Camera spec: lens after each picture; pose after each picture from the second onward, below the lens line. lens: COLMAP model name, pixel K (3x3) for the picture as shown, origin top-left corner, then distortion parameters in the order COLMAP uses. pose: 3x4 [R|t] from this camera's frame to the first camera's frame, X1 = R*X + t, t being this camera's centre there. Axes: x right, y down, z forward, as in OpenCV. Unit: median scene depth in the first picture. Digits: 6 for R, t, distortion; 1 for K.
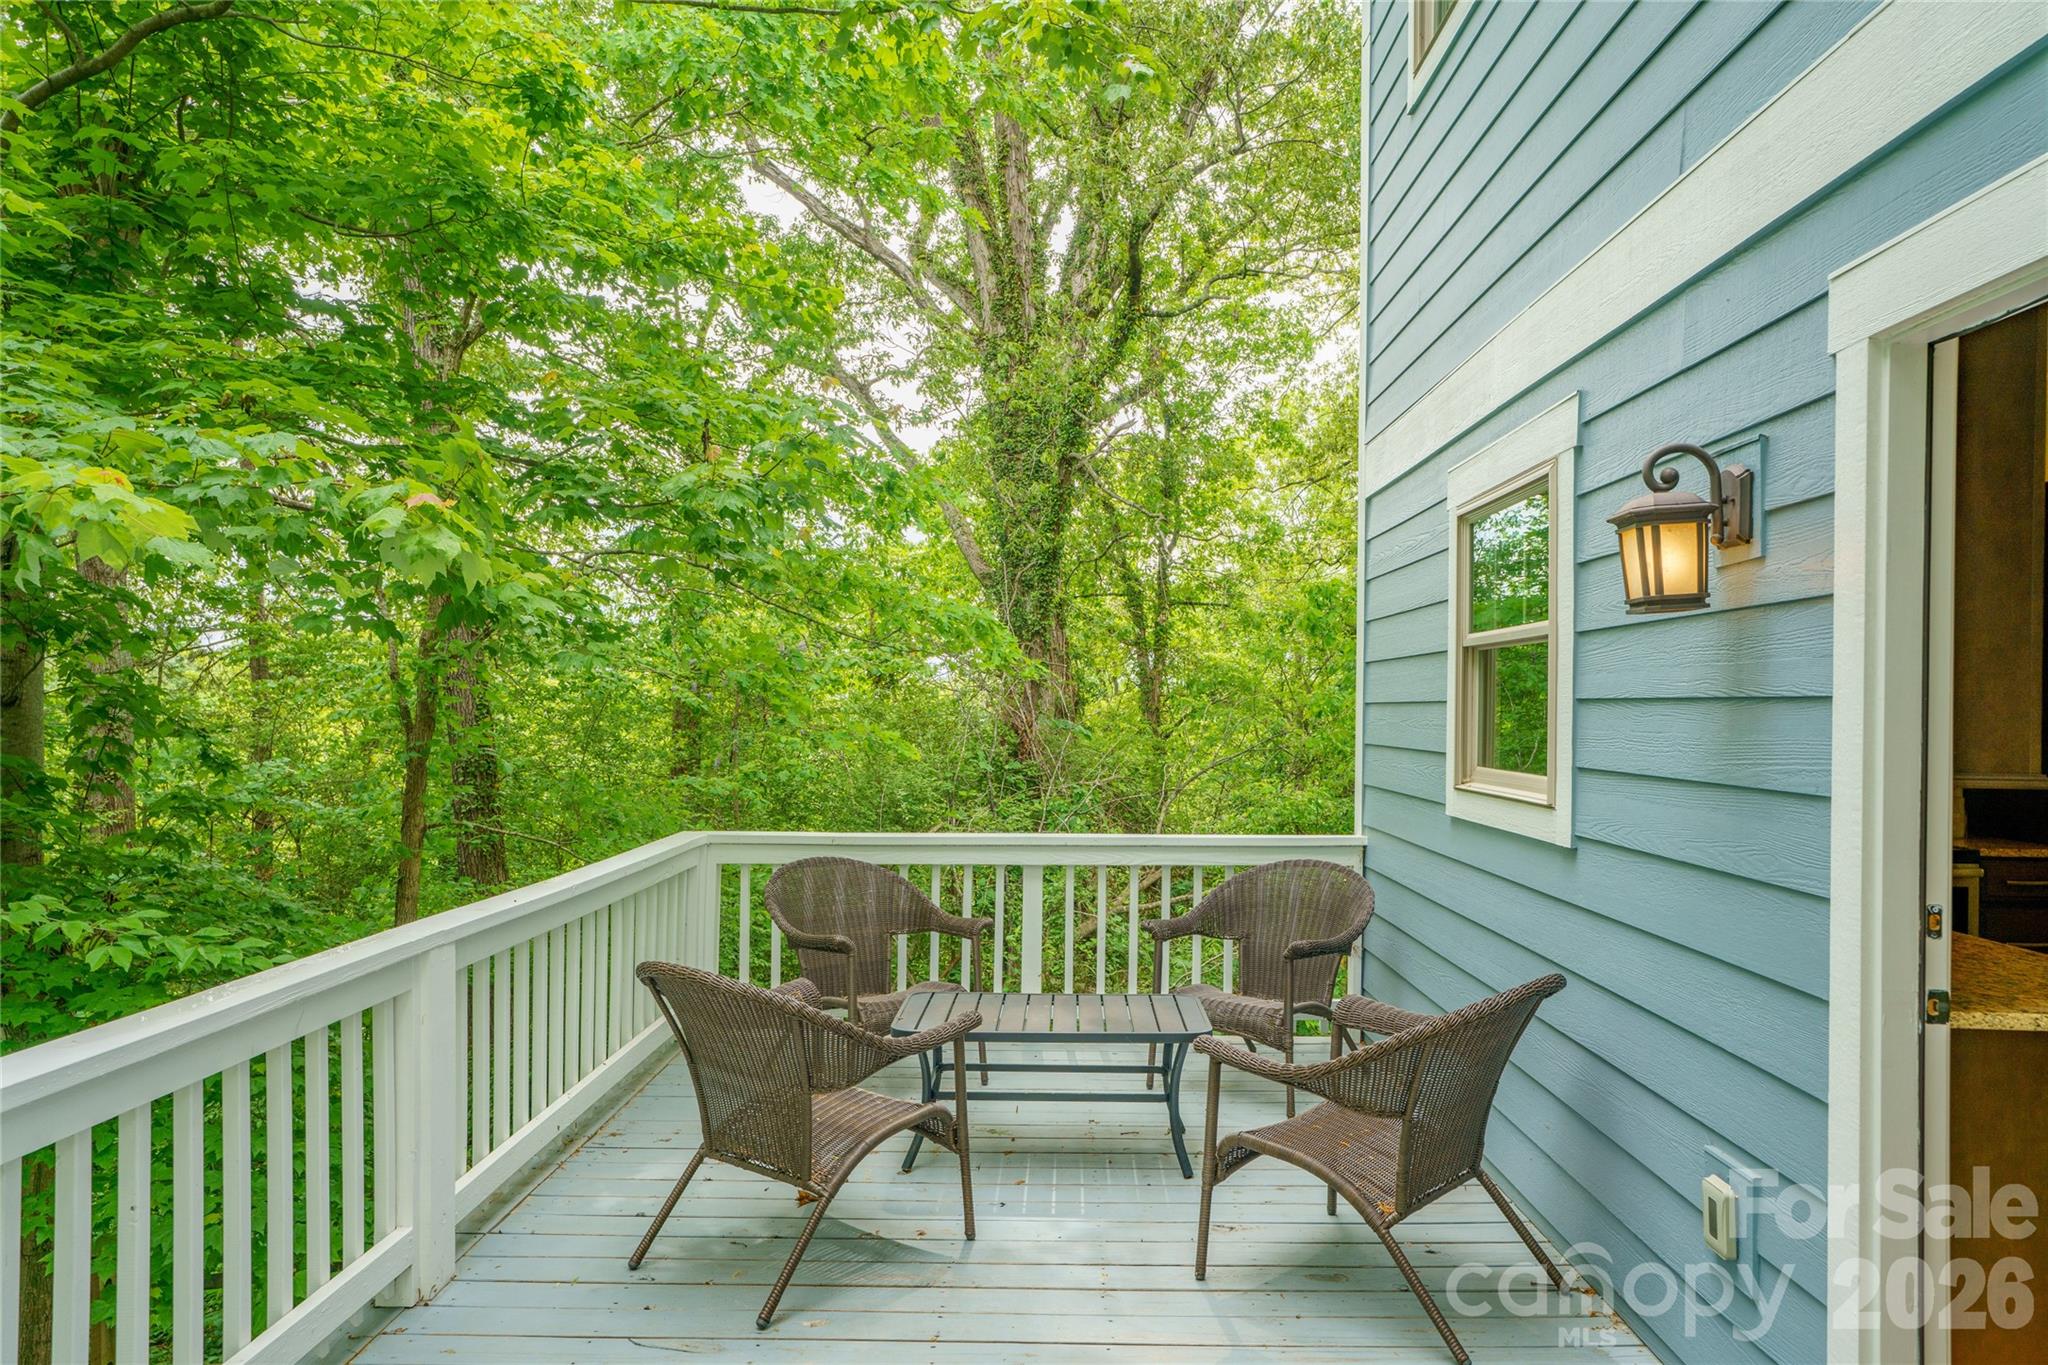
lens RADIAL K [[1387.7, 0, 1028.4], [0, 1387.7, 707.8], [0, 0, 1]] dist [-0.010816, -0.002028]
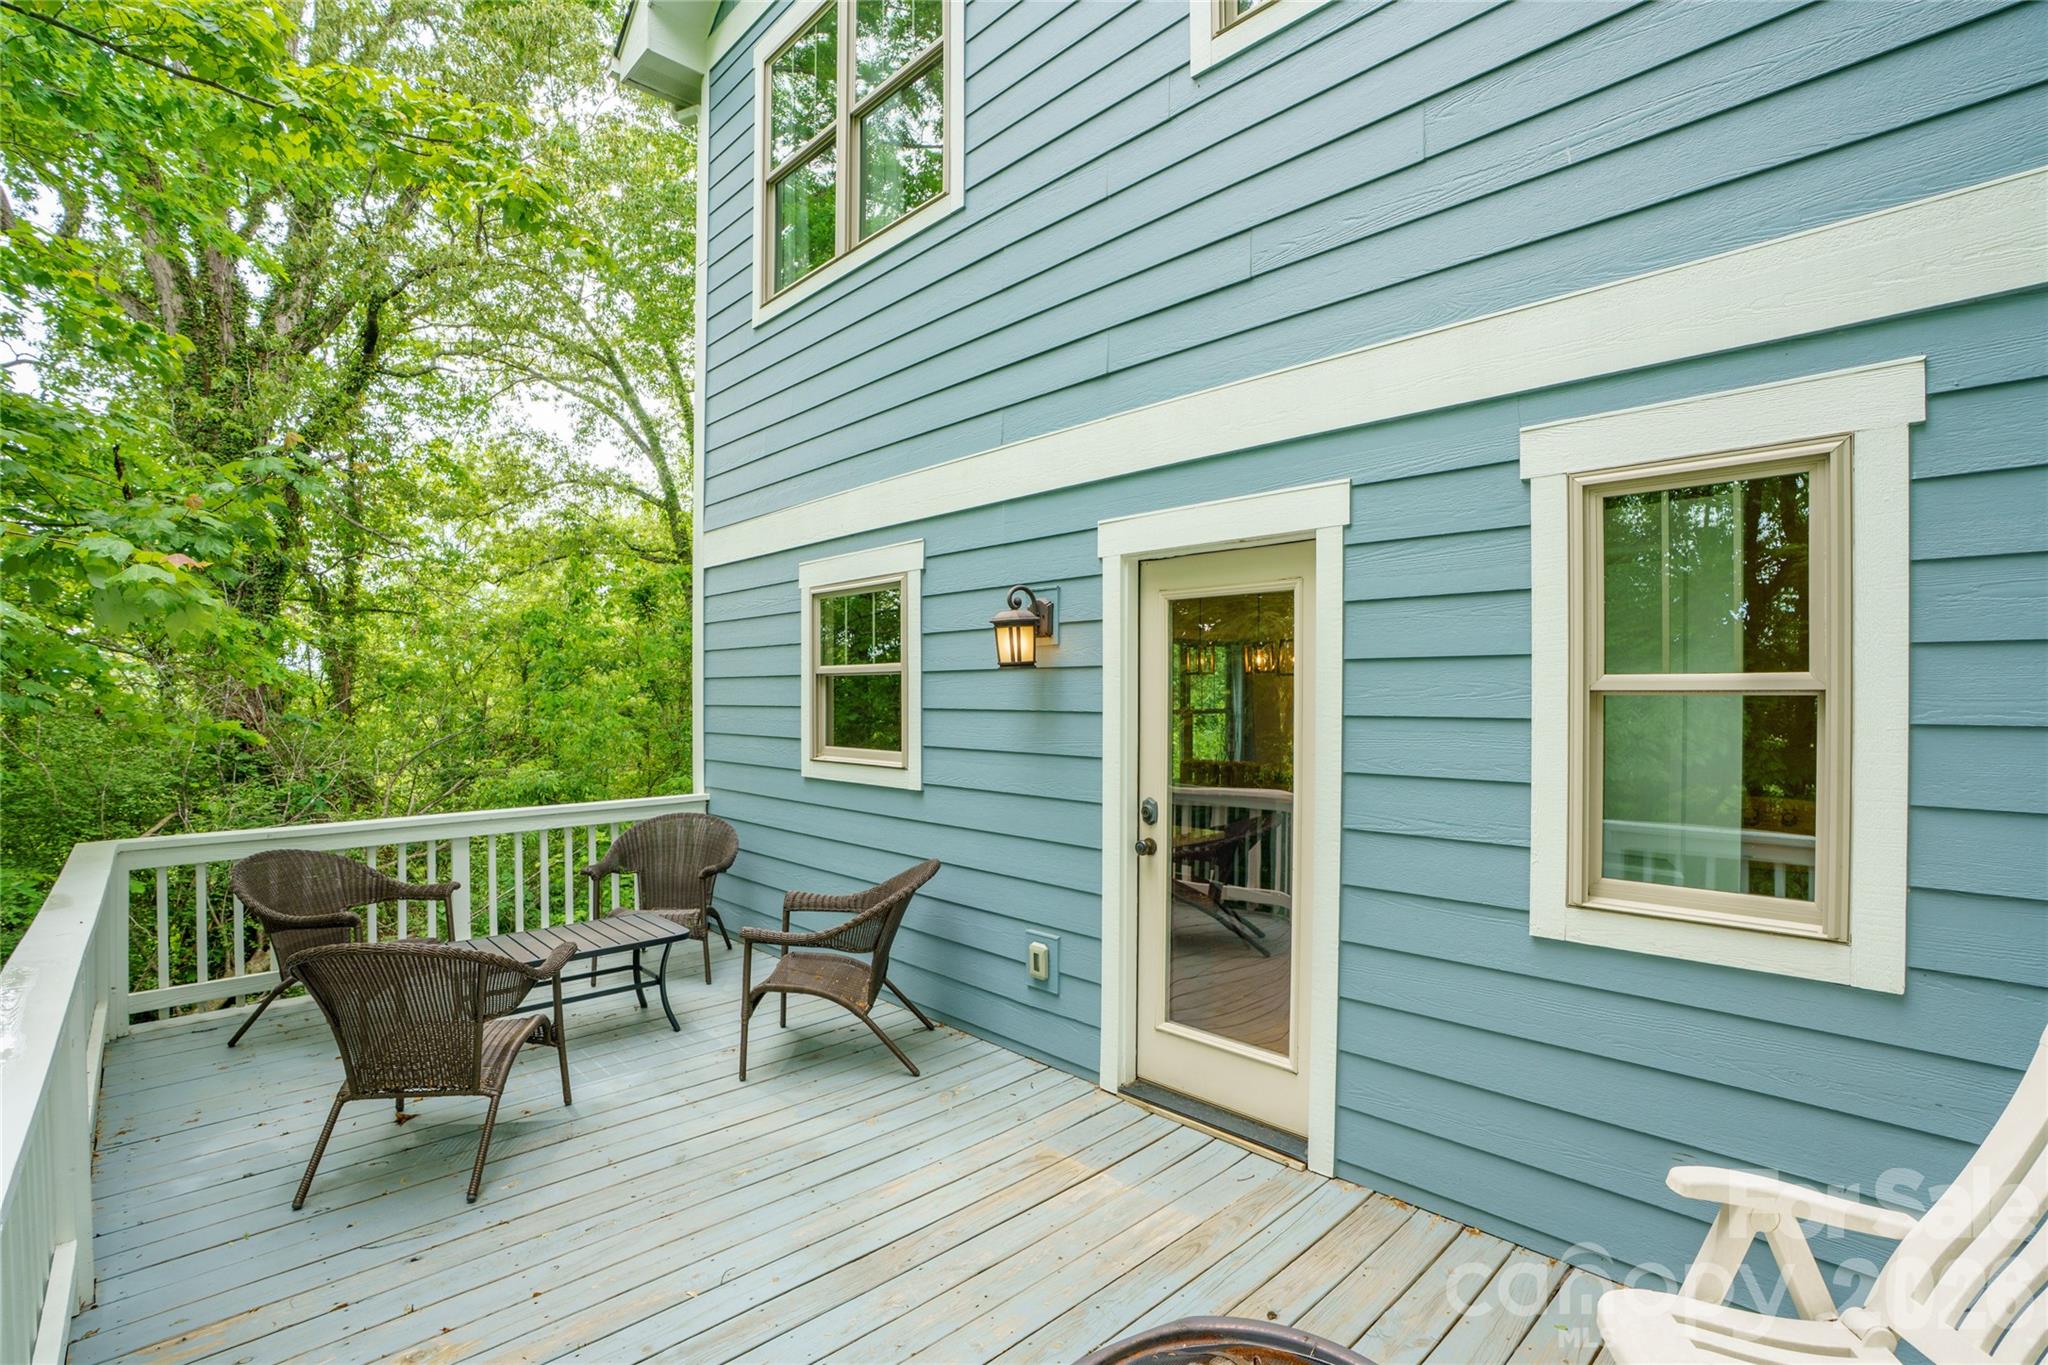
lens RADIAL K [[1082.0, 0, 1019.1], [0, 1082.0, 707.2], [0, 0, 1]] dist [-0.067652, 0.028989]
pose [[0.676409, -0.024078, 0.736133, -0.508226], [0.005635, 0.999605, 0.027518, -0.041750], [-0.736505, -0.014465, 0.676278, -0.048200]]
